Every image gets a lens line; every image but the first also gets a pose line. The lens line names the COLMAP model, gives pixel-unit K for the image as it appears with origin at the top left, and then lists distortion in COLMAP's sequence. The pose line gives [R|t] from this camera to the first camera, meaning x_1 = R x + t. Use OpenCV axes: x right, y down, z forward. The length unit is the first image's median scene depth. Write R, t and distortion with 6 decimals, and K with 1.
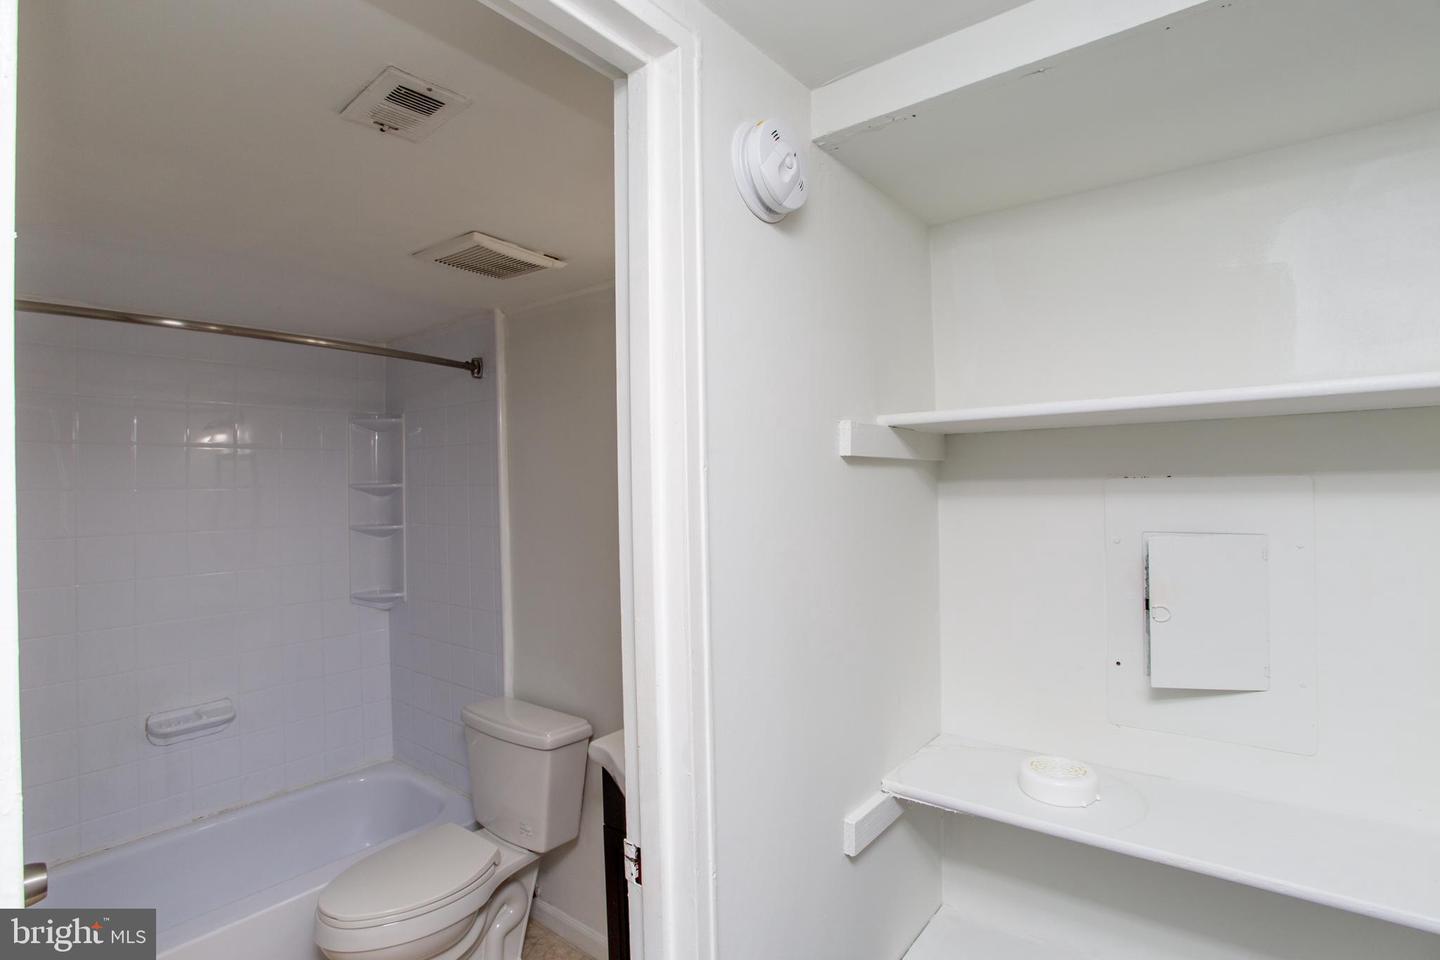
lens RADIAL K [[695.0, 0, 712.8], [0, 695.0, 474.8], [0, 0, 1]] dist [-0.078286, 0.032905]
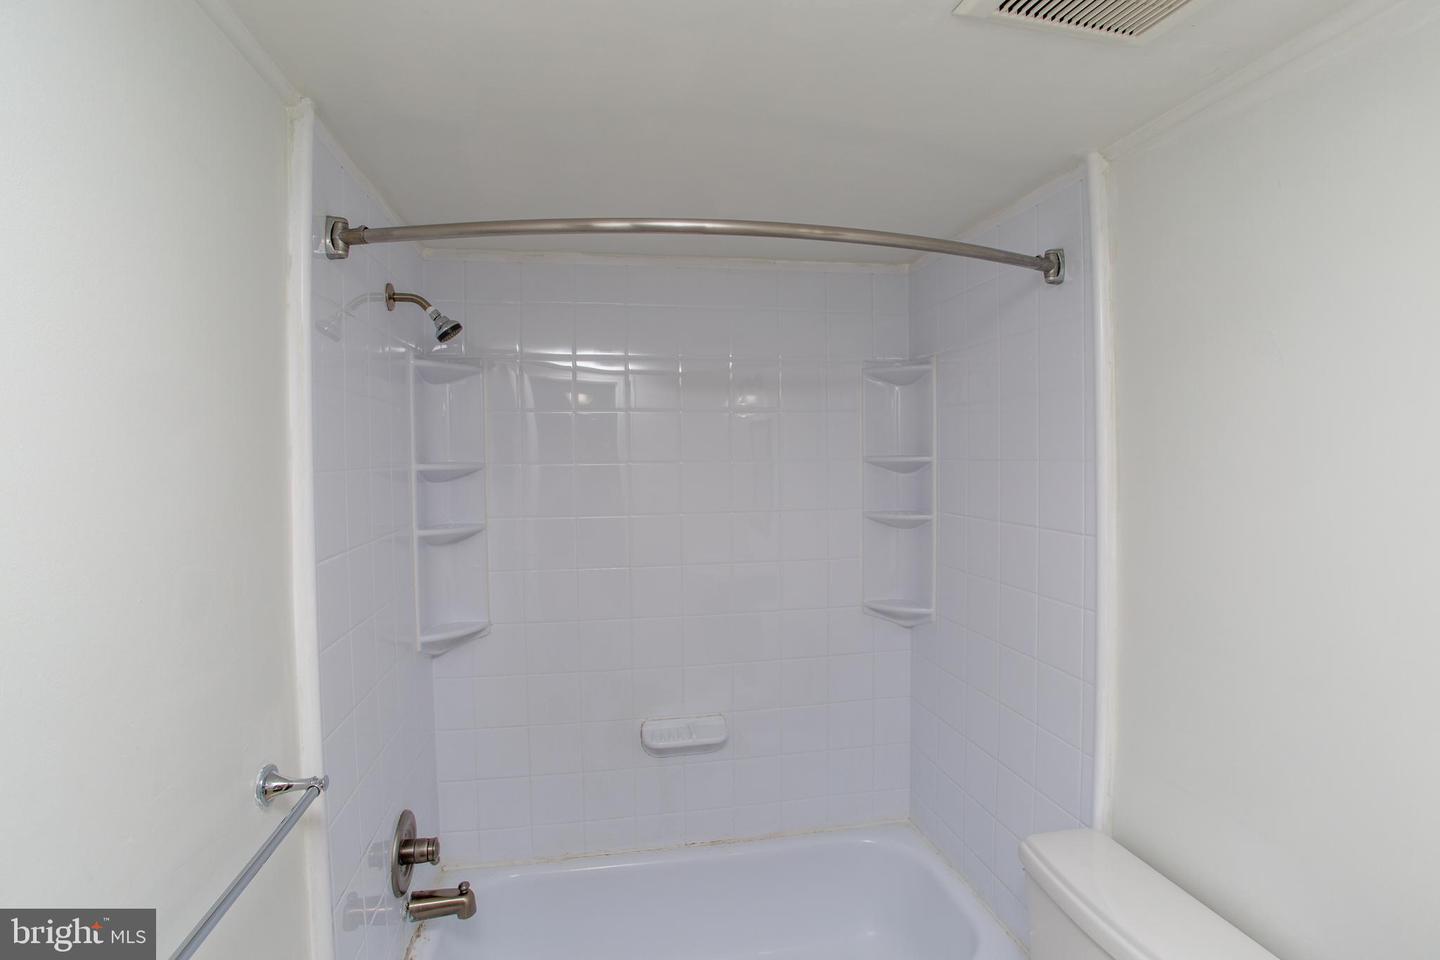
lens RADIAL K [[695.0, 0, 712.8], [0, 695.0, 474.8], [0, 0, 1]] dist [-0.078286, 0.032905]
pose [[0.745626, 0.031223, -0.665633, -0.167467], [0.009248, 0.998321, 0.057188, -0.012572], [0.666301, -0.048797, 0.744085, 0.361391]]
